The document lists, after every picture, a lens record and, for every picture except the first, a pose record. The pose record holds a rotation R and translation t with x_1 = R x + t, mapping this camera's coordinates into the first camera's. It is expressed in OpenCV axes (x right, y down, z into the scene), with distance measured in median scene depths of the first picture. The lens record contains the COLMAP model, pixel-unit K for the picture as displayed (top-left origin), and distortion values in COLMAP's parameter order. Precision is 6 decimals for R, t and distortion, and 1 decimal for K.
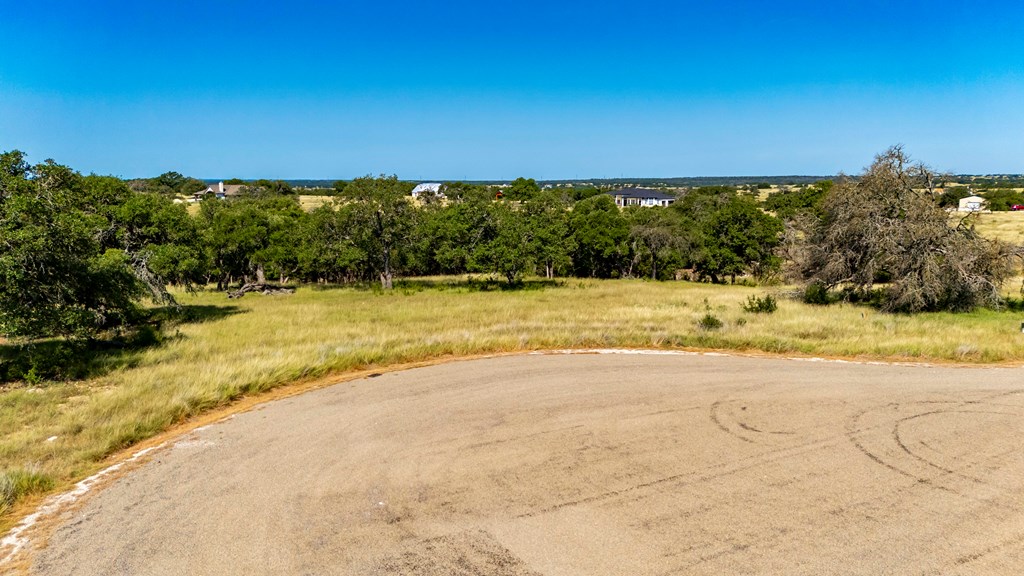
lens RADIAL K [[801.2, 0, 512.0], [0, 801.2, 288.0], [0, 0, 1]] dist [0.076281, -0.091225]
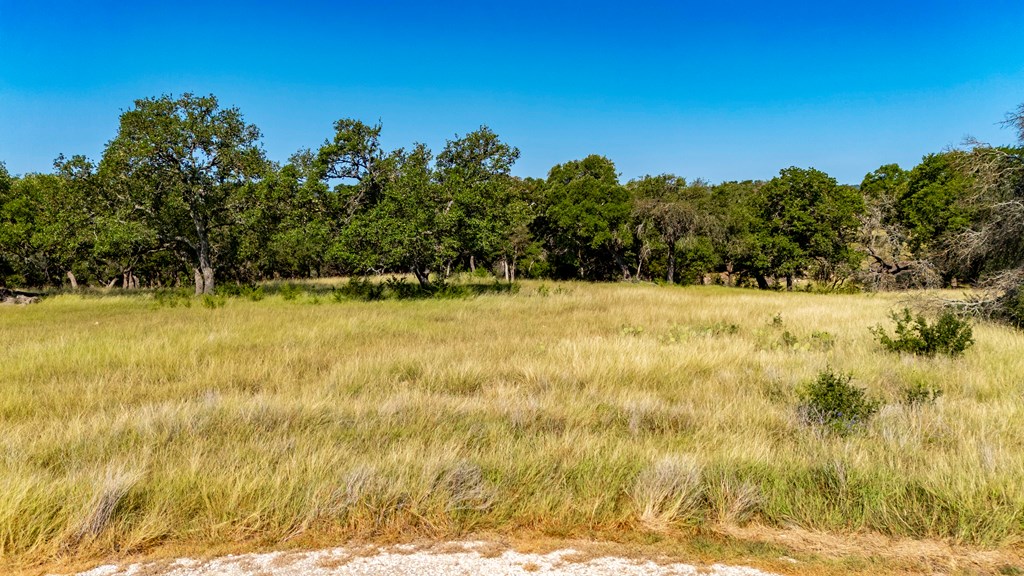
lens RADIAL K [[801.2, 0, 512.0], [0, 801.2, 288.0], [0, 0, 1]] dist [0.076281, -0.091225]
pose [[0.999646, 0.001286, -0.026569, 0.065604], [-0.001618, 0.999921, -0.012480, 0.001927], [0.026551, 0.012518, 0.999569, 0.347128]]
